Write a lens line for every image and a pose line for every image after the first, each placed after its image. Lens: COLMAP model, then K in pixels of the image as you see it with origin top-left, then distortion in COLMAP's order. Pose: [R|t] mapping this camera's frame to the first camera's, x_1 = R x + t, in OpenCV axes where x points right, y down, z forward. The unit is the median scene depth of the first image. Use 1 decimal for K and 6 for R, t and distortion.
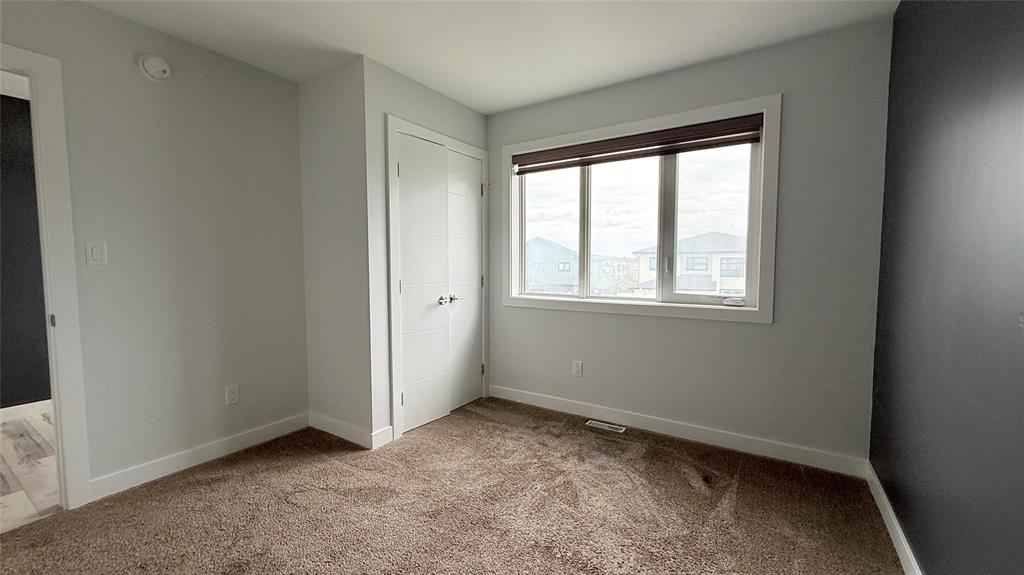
lens RADIAL K [[411.8, 0, 509.0], [0, 411.8, 286.2], [0, 0, 1]] dist [0.001255, -0.000214]
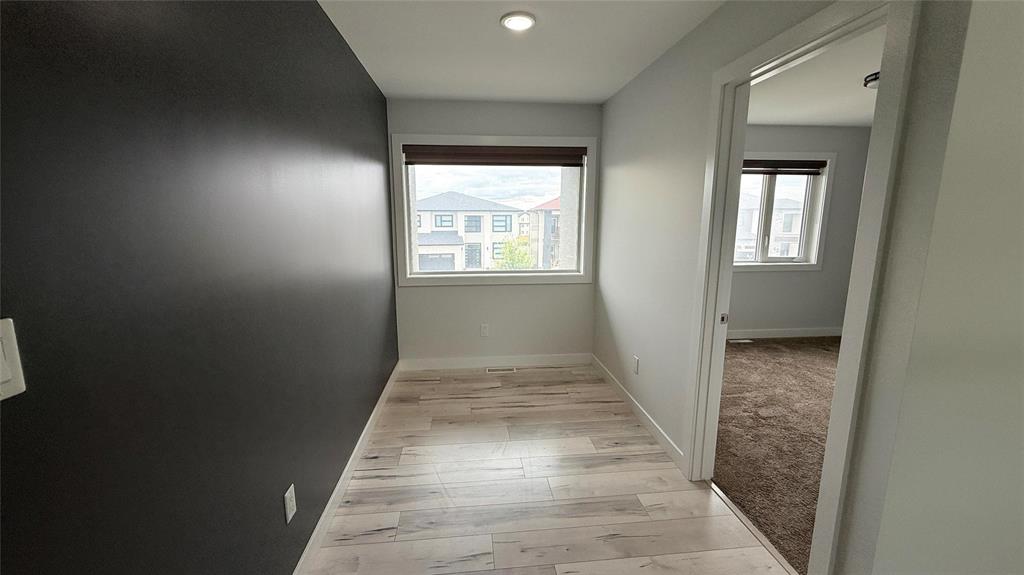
lens RADIAL K [[411.8, 0, 506.5], [0, 411.8, 287.3], [0, 0, 1]] dist [0.001255, -0.000214]
pose [[0.778478, -0.108730, 0.618182, -1.605348], [0.039681, 0.991437, 0.124410, -0.121450], [-0.626416, -0.072320, 0.776127, 0.359008]]
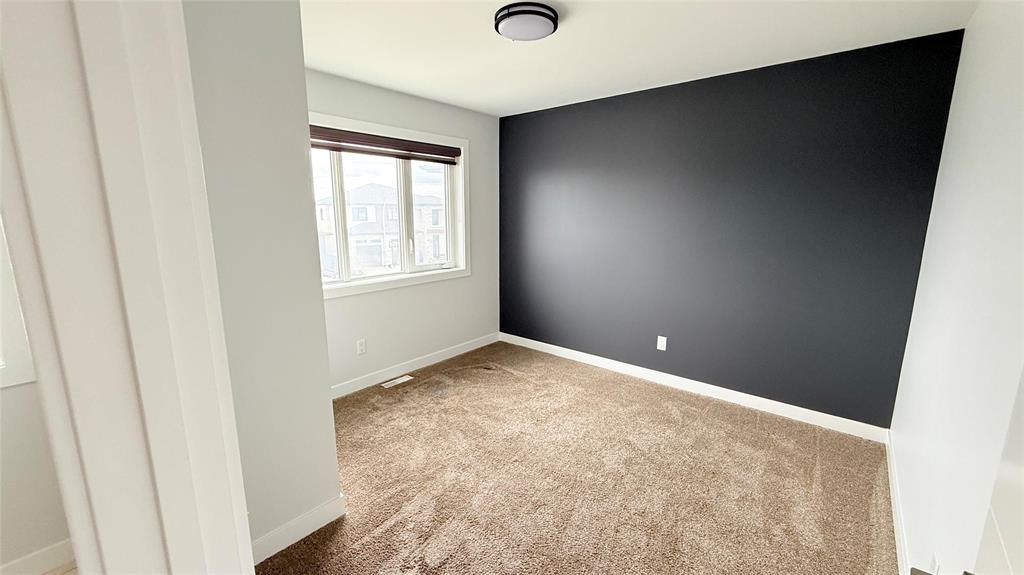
lens RADIAL K [[411.8, 0, 508.3], [0, 411.8, 287.1], [0, 0, 1]] dist [0.001255, -0.000214]
pose [[0.125786, -0.182565, 0.975114, -0.941044], [0.059730, 0.982532, 0.176248, -0.141030], [-0.990258, 0.036074, 0.134493, 0.547758]]
